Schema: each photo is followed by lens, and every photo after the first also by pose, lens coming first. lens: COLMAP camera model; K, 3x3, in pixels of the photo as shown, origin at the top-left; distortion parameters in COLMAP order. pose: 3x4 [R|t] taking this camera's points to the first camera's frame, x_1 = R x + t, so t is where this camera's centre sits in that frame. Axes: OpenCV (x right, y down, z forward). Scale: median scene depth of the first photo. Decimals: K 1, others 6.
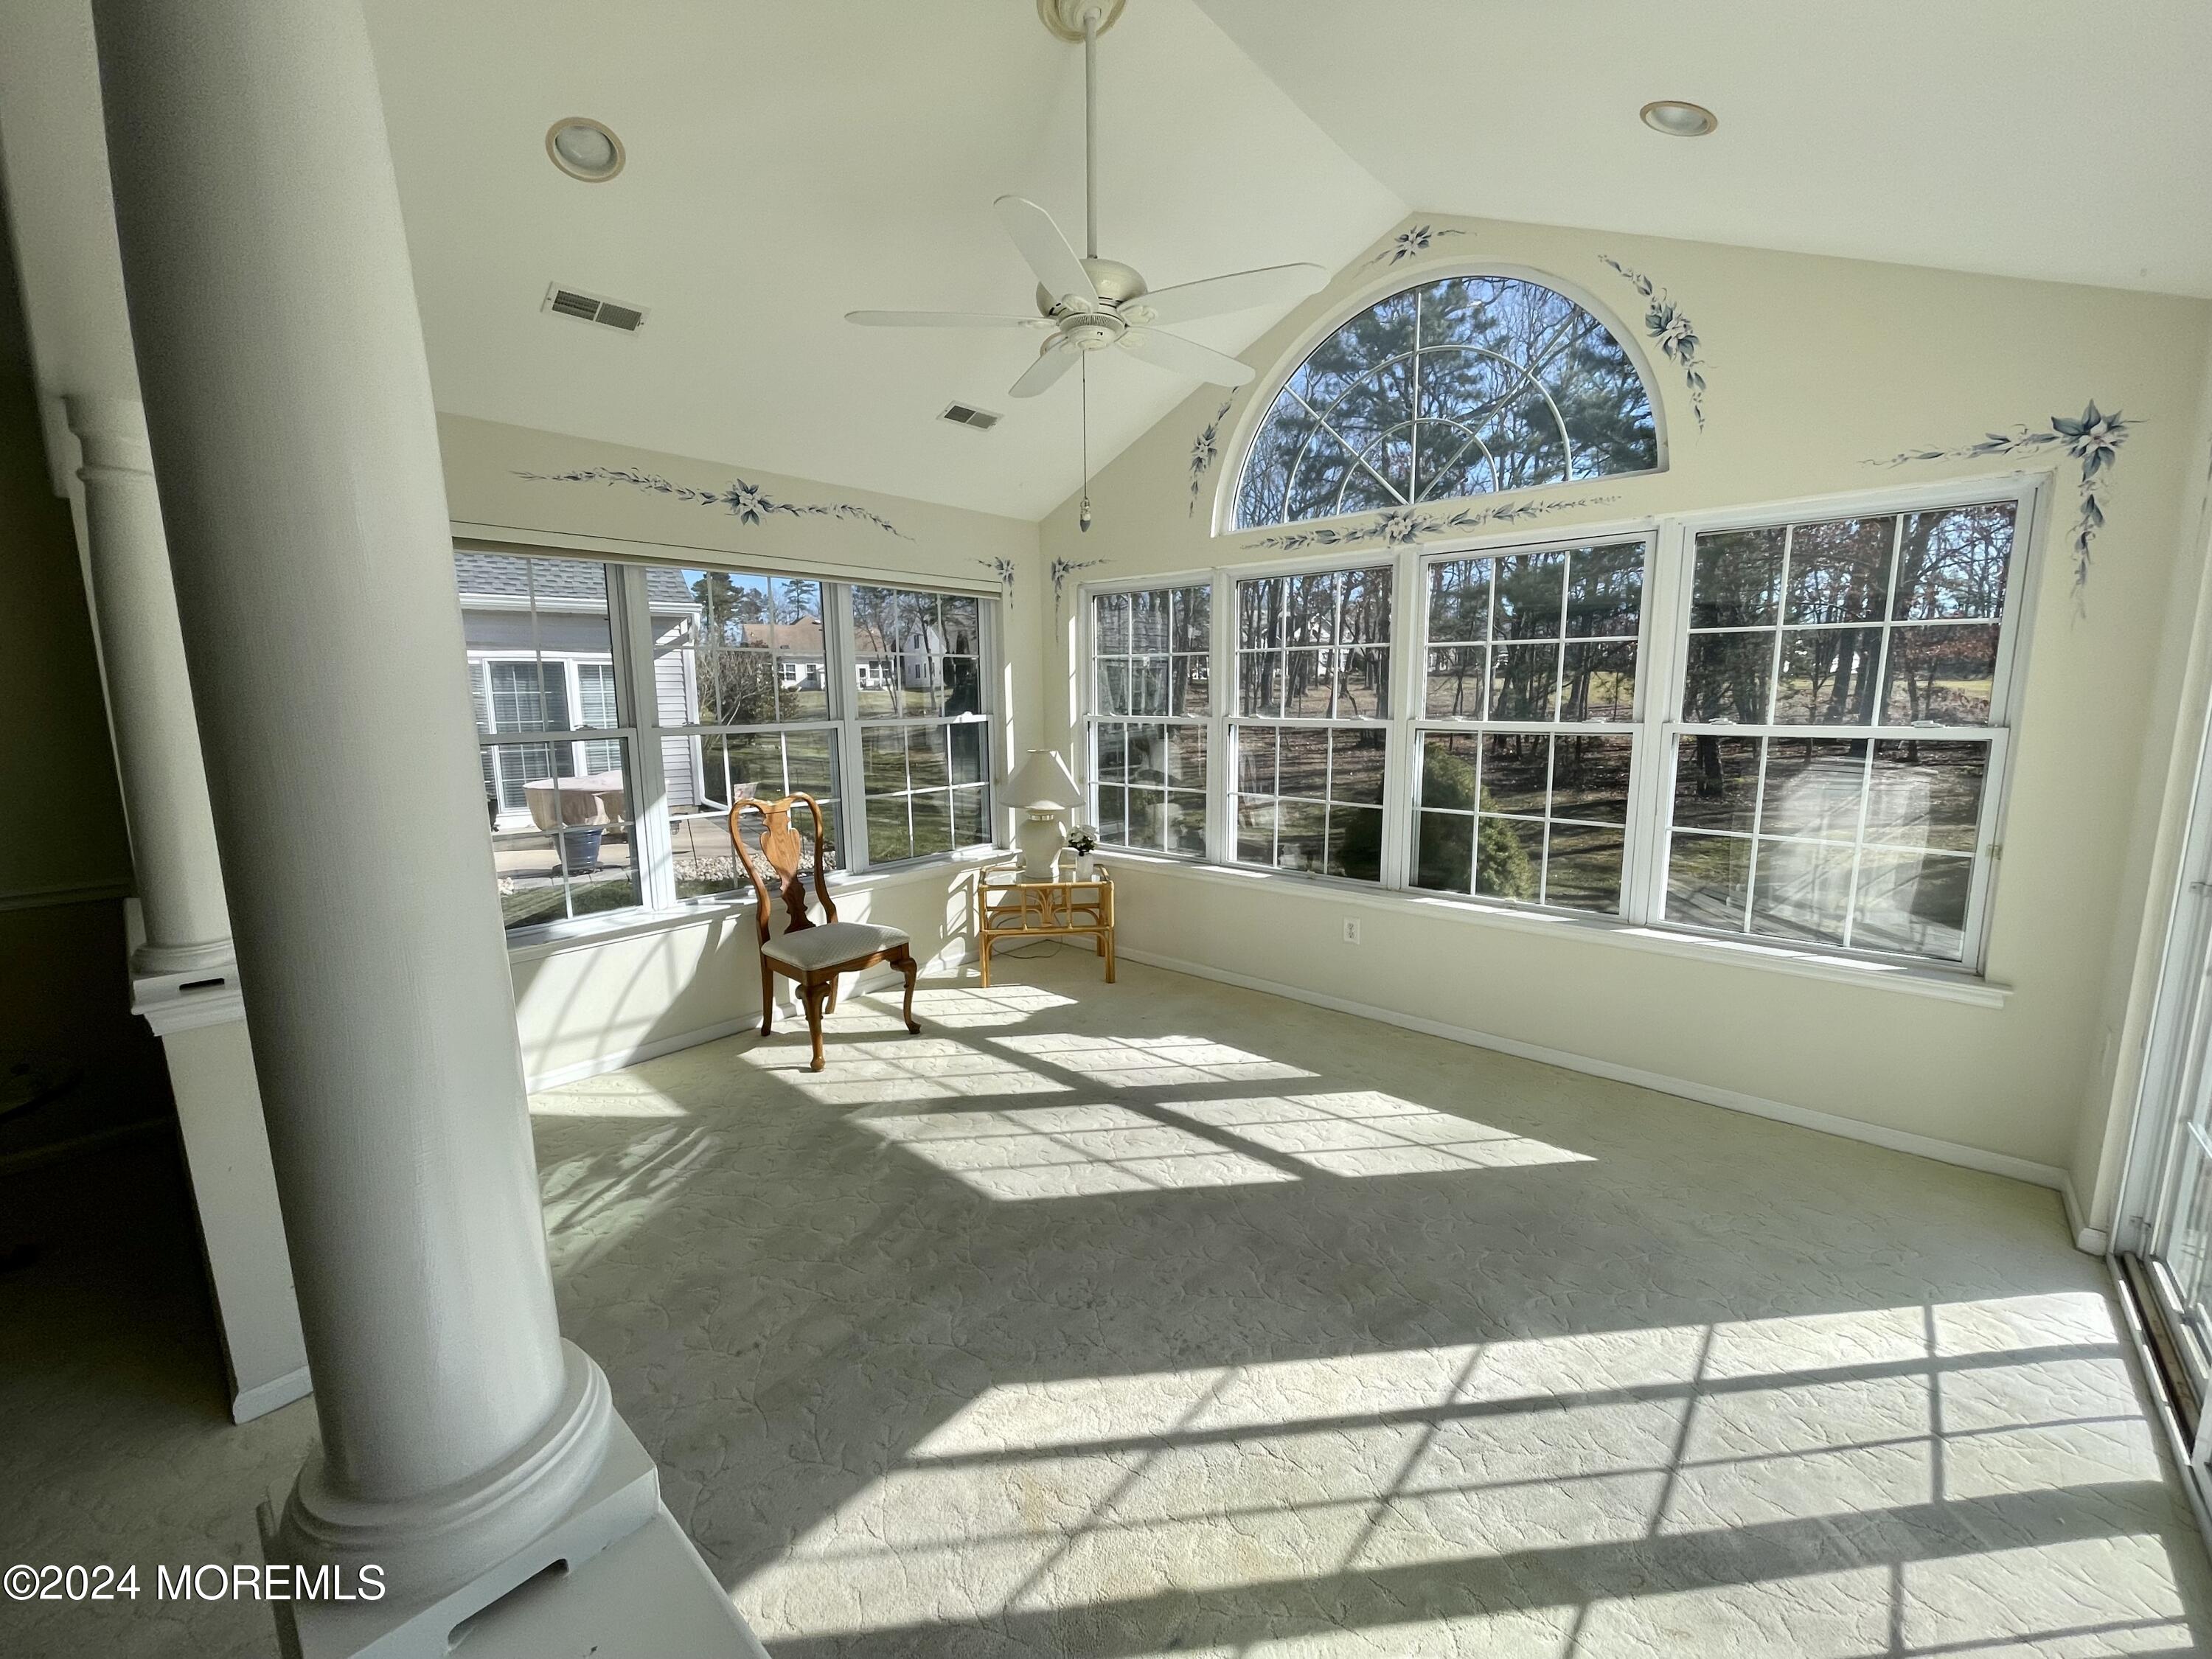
lens RADIAL K [[894.3, 0, 1102.3], [0, 894.3, 824.2], [0, 0, 1]] dist [-0.001509, -0.001471]
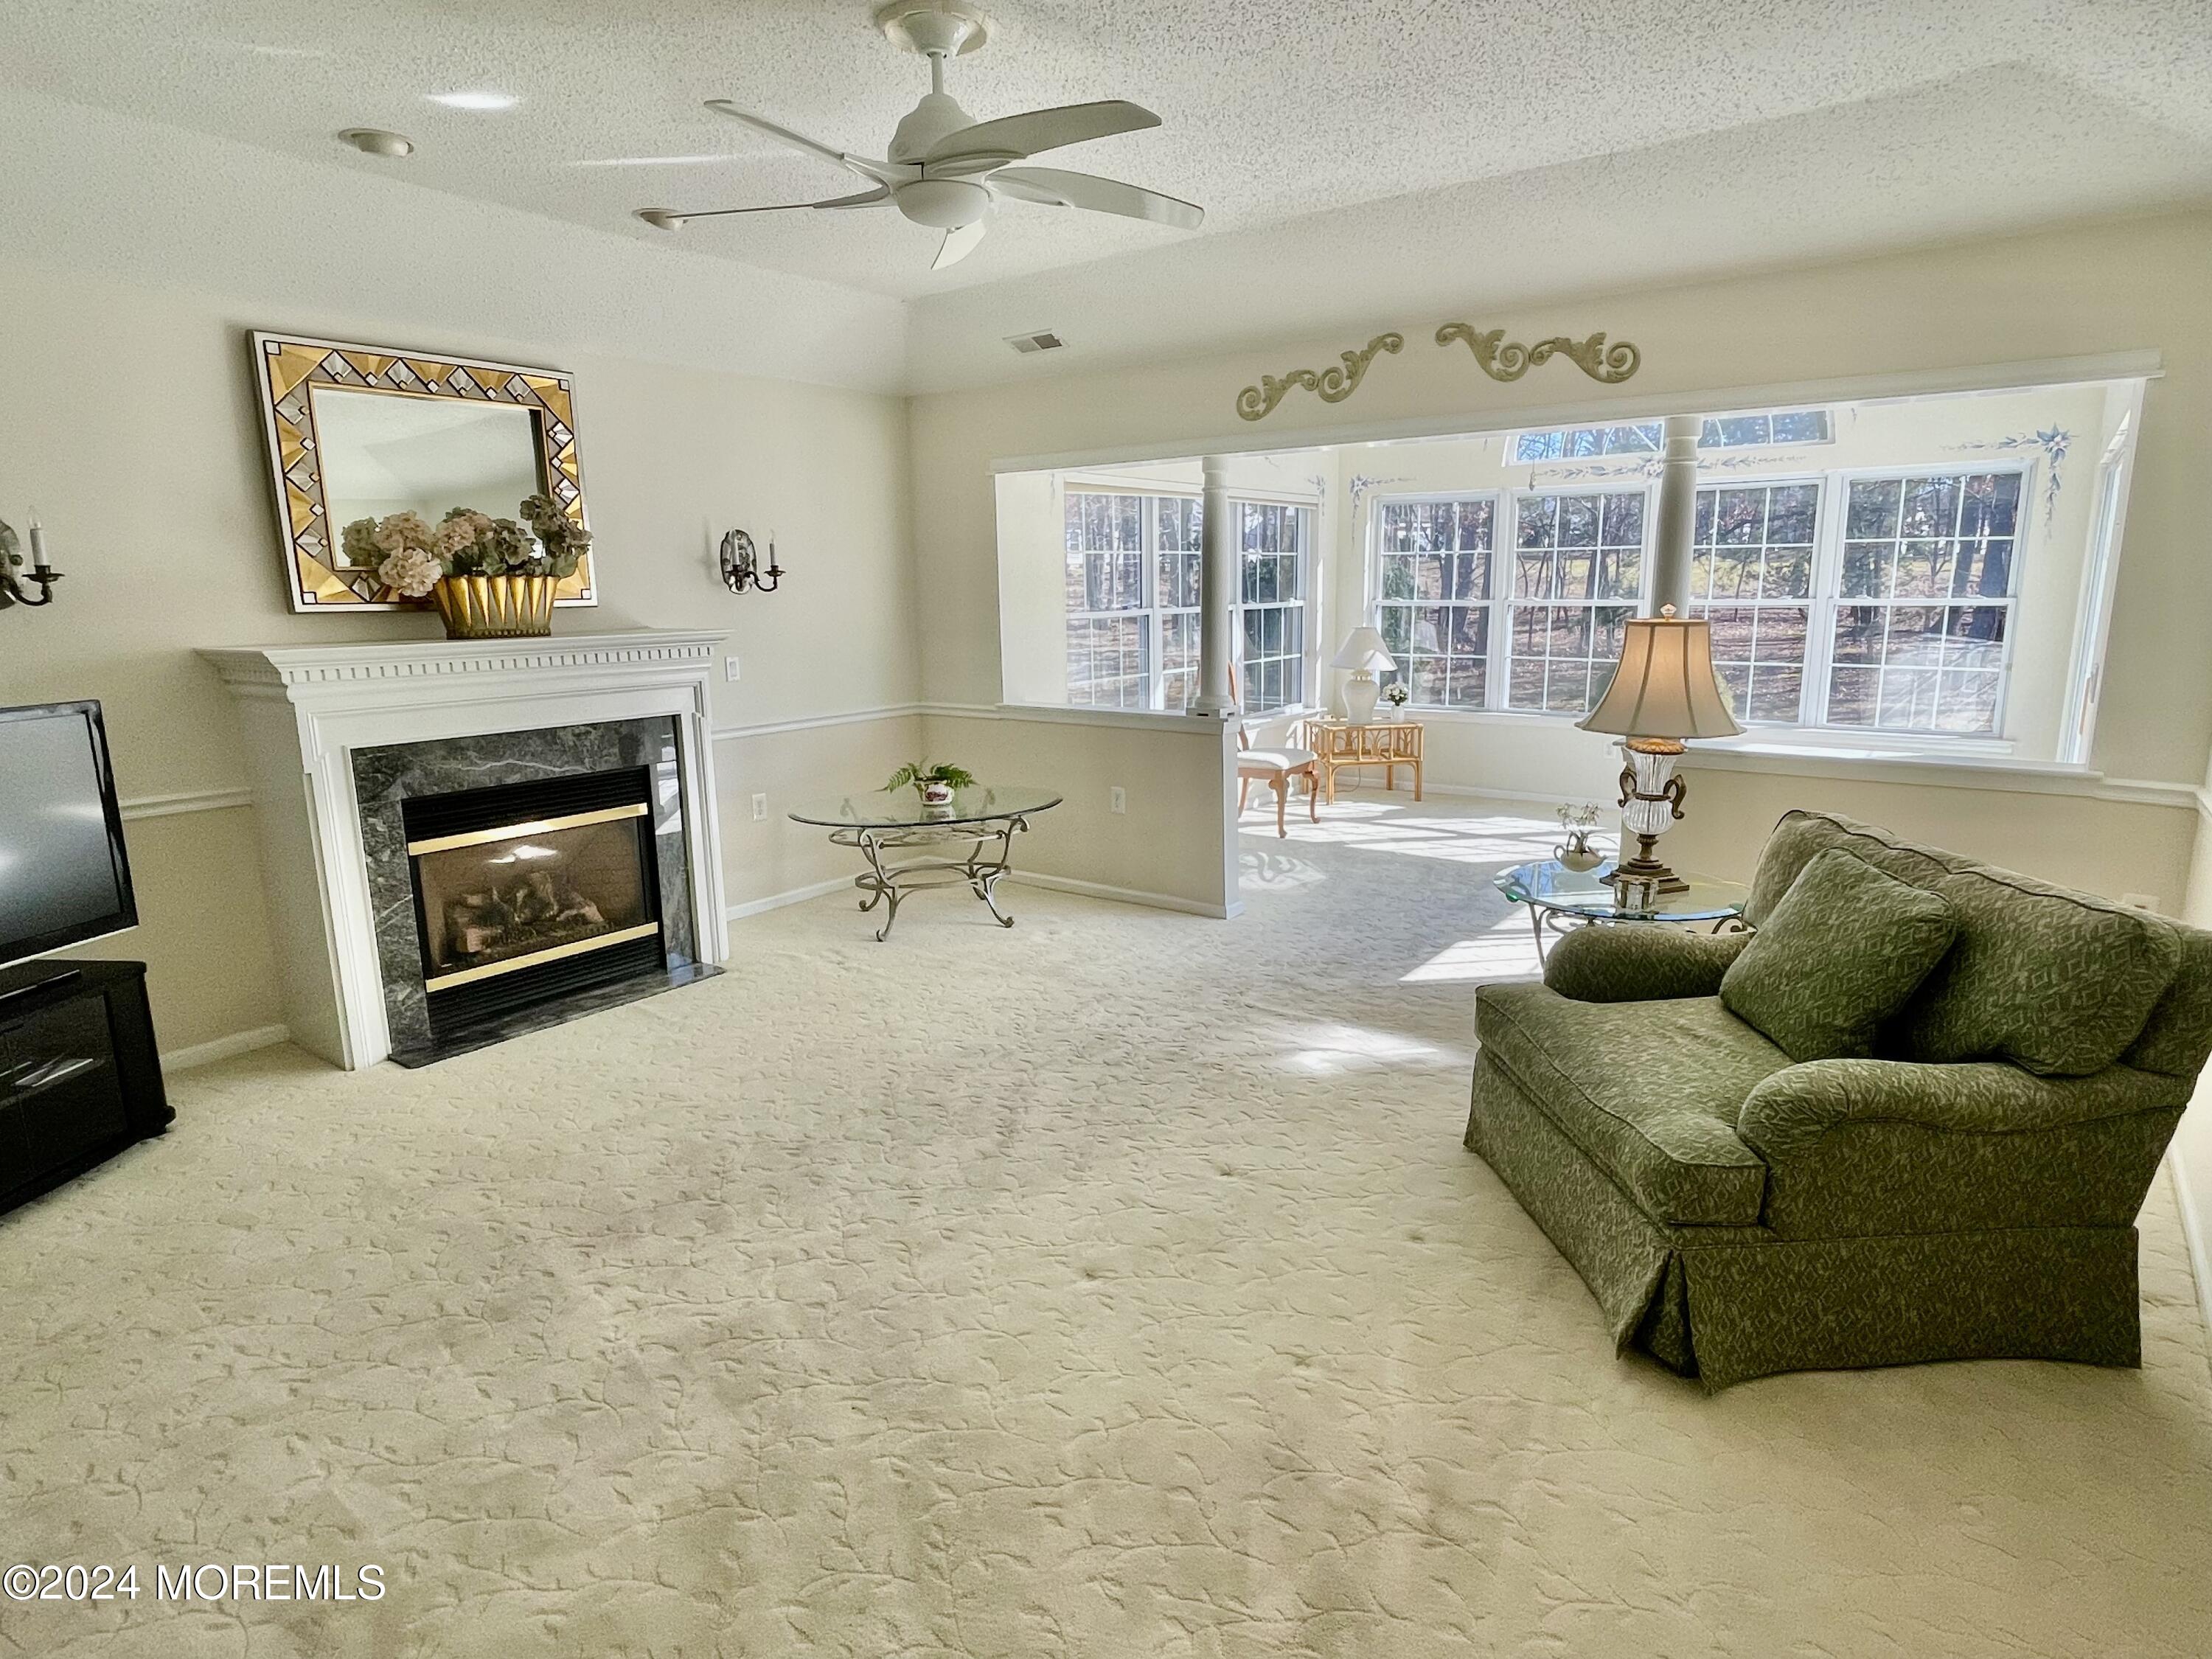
lens RADIAL K [[1230.8, 0, 1098.5], [0, 1230.8, 829.2], [0, 0, 1]] dist [-0.001118, -0.003097]
pose [[0.996970, -0.021764, 0.074677, -0.784794], [0.017955, 0.998522, 0.051303, 0.150286], [-0.075683, -0.049807, 0.995887, -1.032451]]
